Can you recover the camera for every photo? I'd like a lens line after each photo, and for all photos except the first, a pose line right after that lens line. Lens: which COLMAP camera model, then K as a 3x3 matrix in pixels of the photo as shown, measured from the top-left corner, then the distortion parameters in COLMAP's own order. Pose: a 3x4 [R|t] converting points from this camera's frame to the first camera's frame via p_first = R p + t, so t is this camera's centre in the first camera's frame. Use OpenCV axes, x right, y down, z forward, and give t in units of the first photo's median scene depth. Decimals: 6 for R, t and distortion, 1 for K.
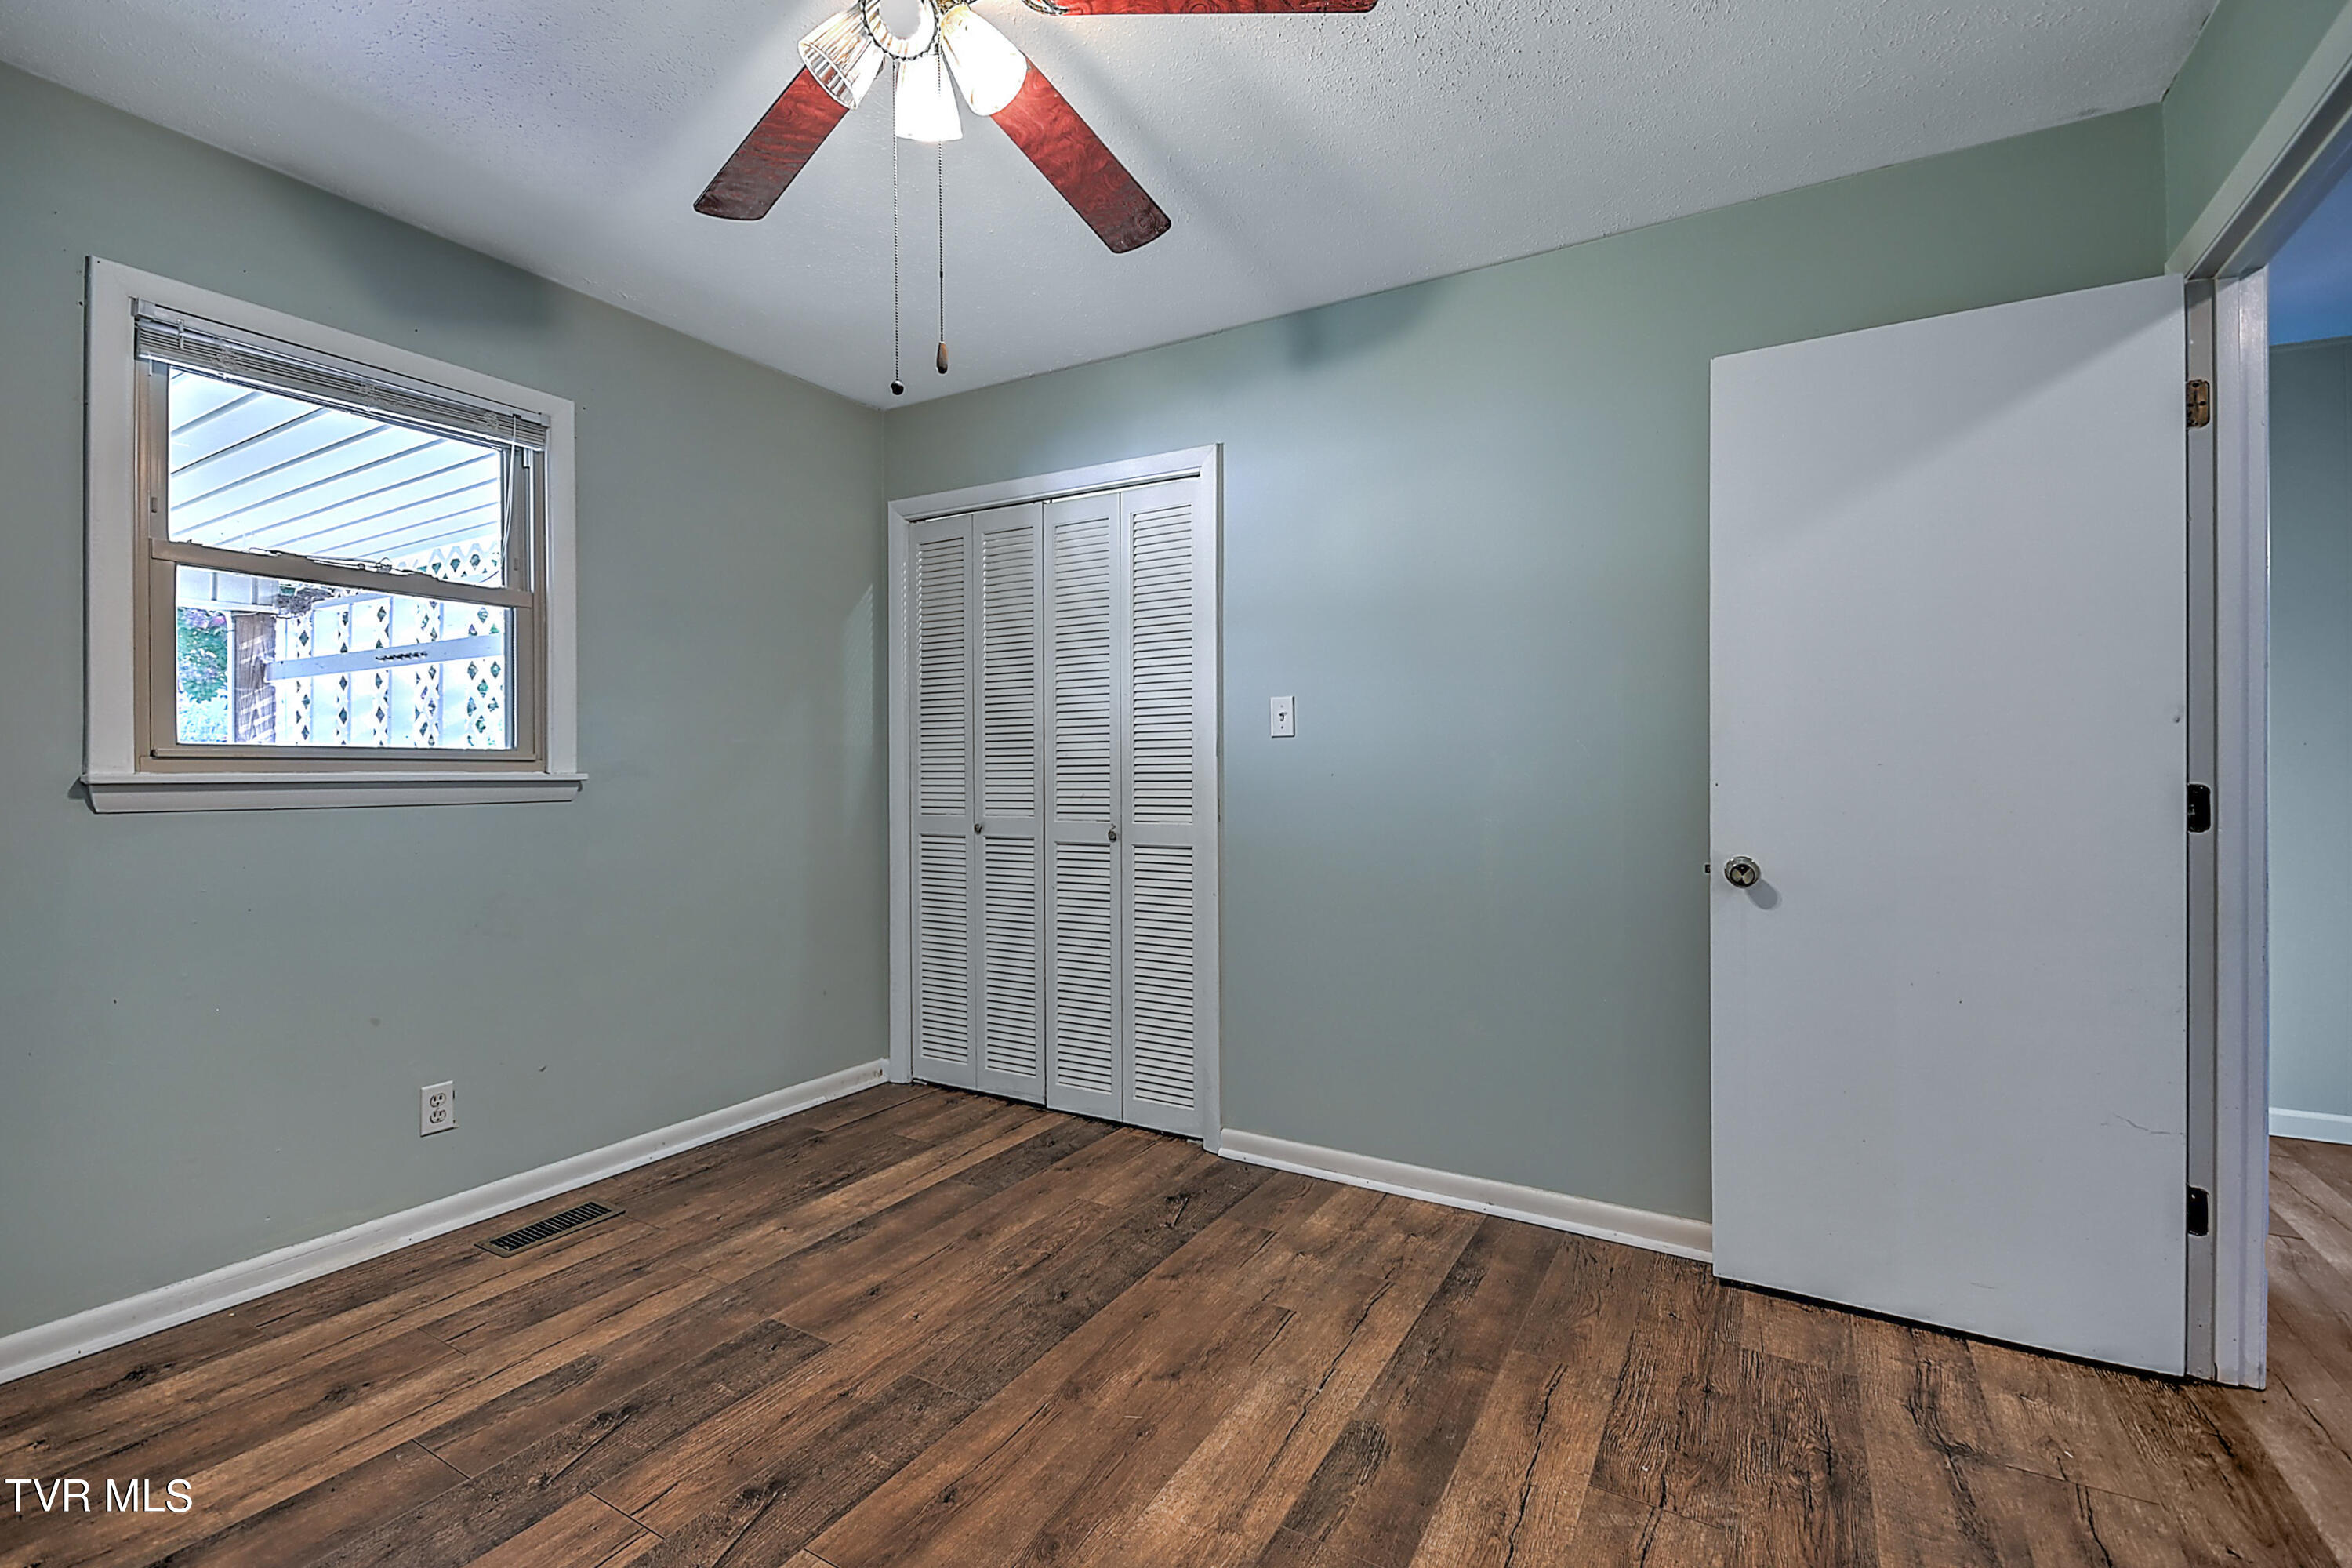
lens RADIAL K [[1043.8, 0, 1175.3], [0, 1043.8, 779.8], [0, 0, 1]] dist [0.002844, -0.000124]
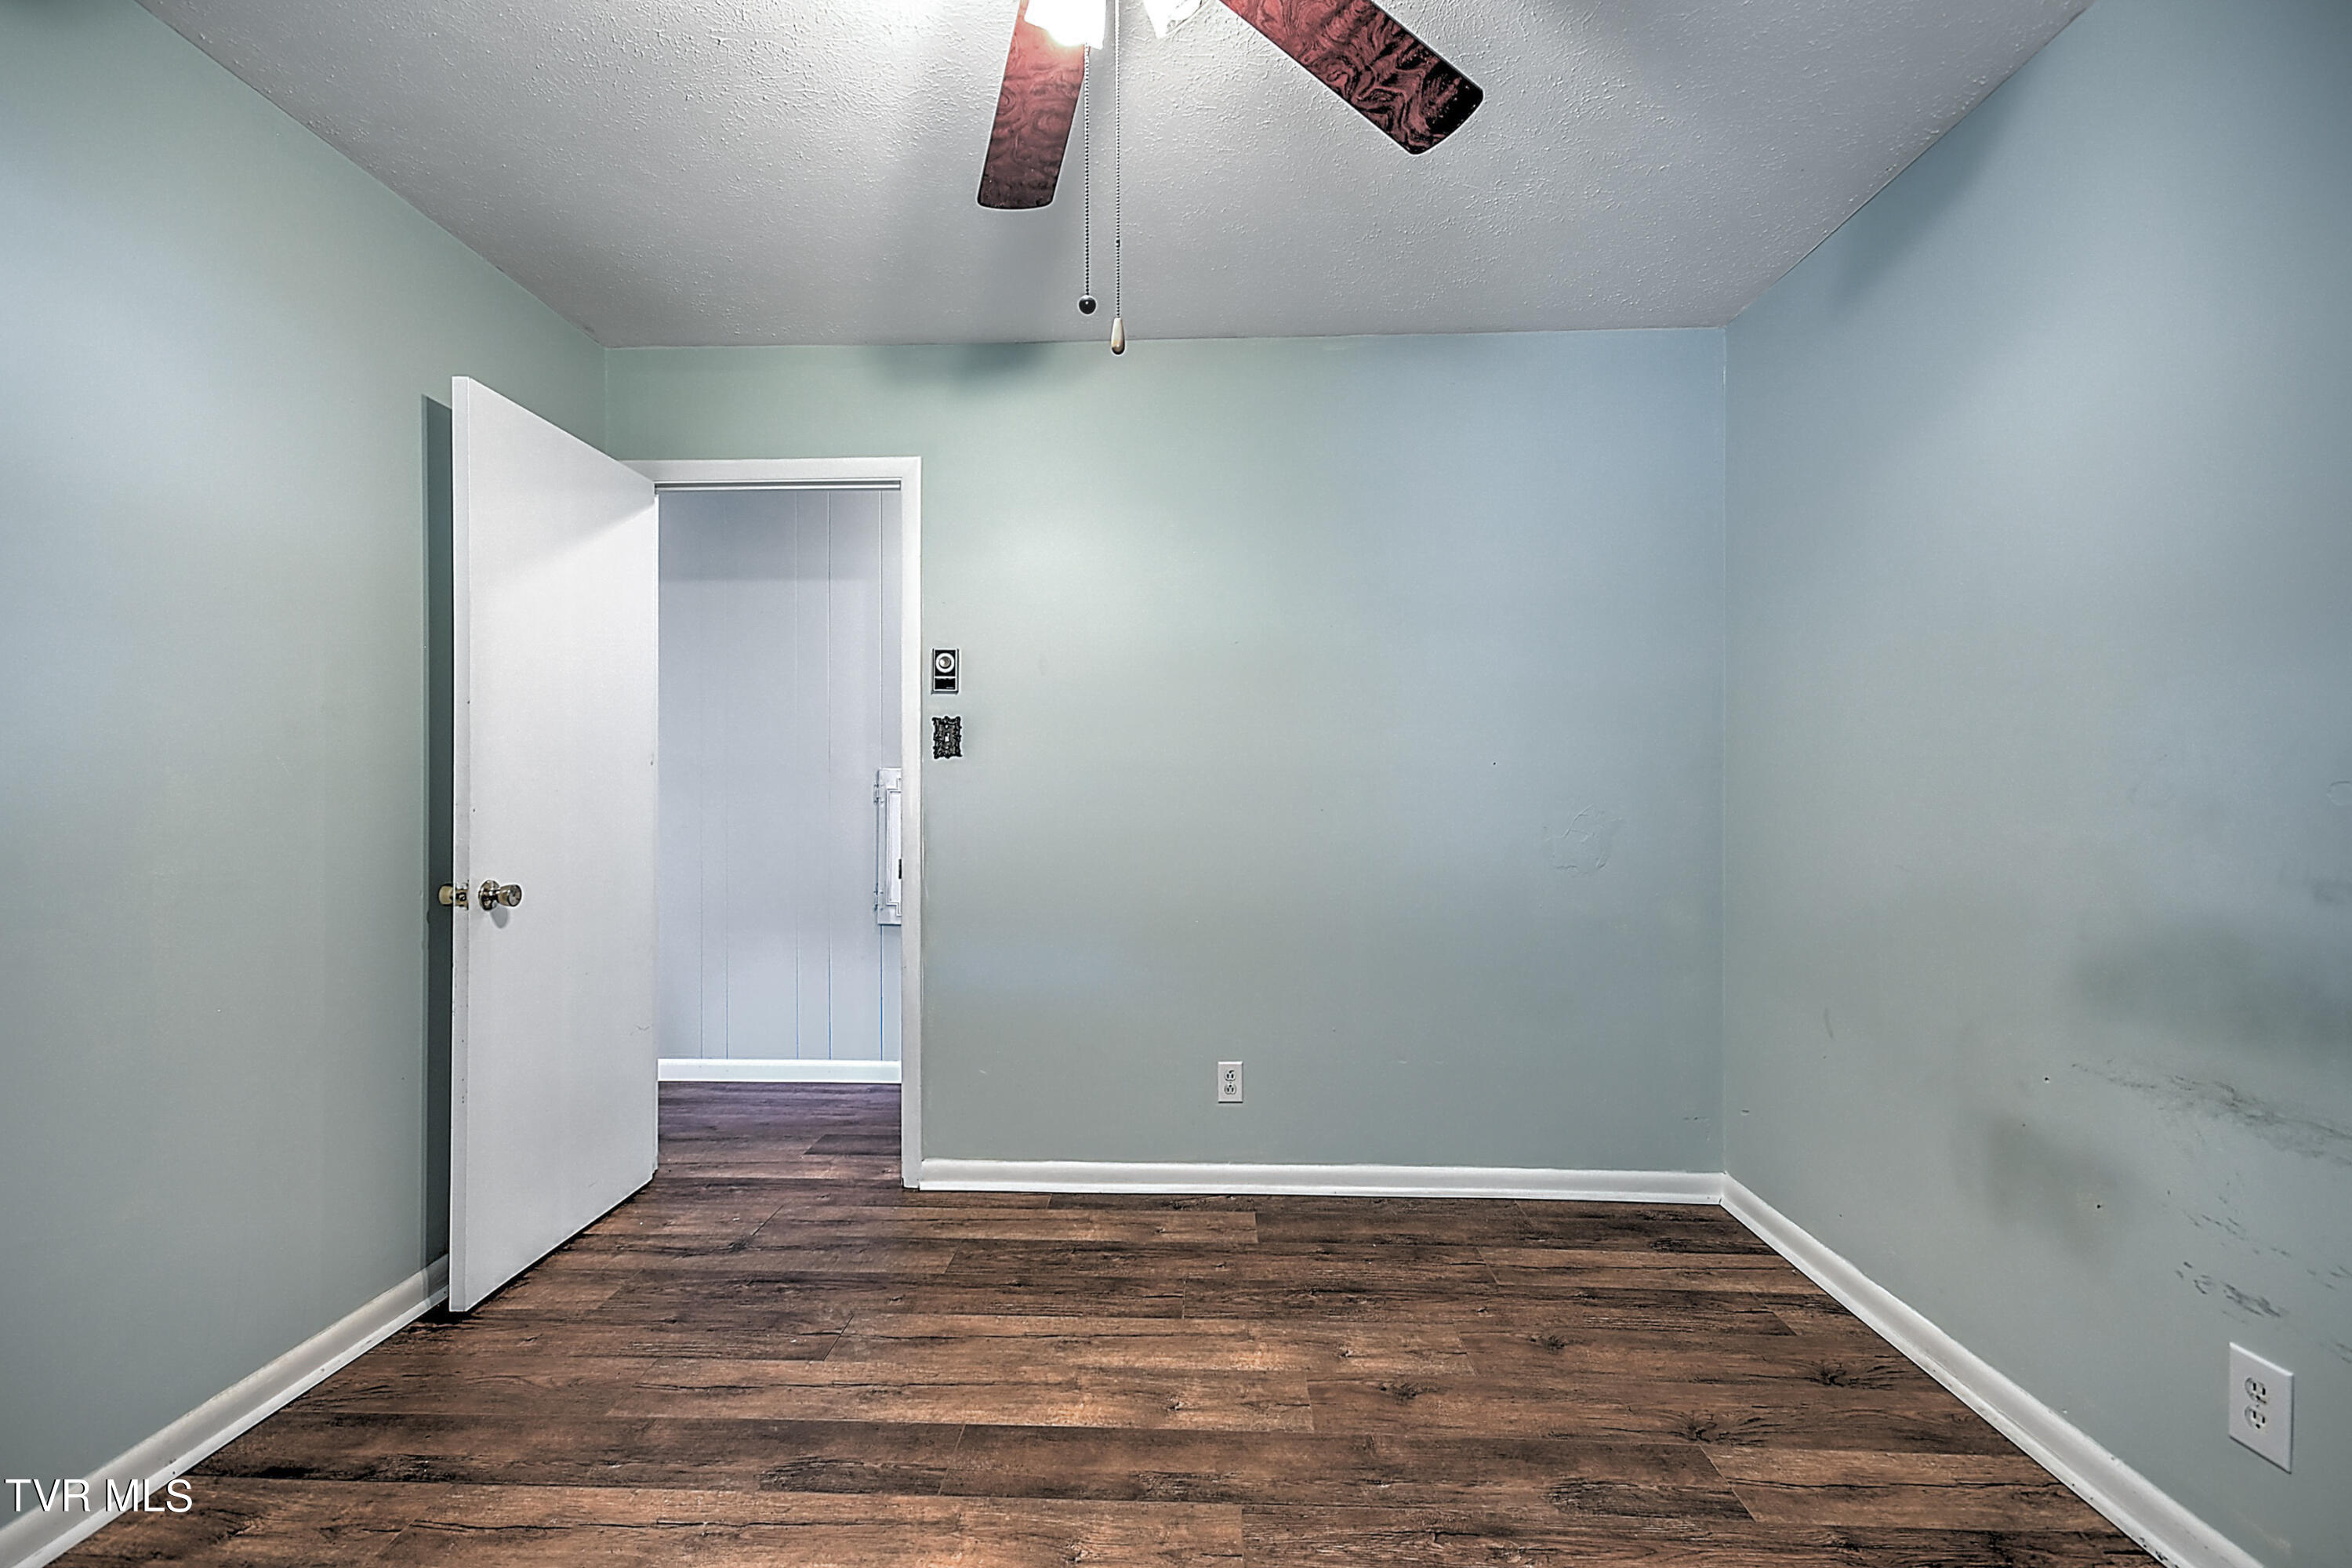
lens RADIAL K [[1043.8, 0, 1159.9], [0, 1043.8, 797.8], [0, 0, 1]] dist [0.002844, -0.000124]
pose [[-0.475865, -0.004790, 0.879505, -0.787470], [0.005706, 0.999947, 0.008533, -0.013212], [-0.879500, 0.009079, -0.475813, 1.074257]]
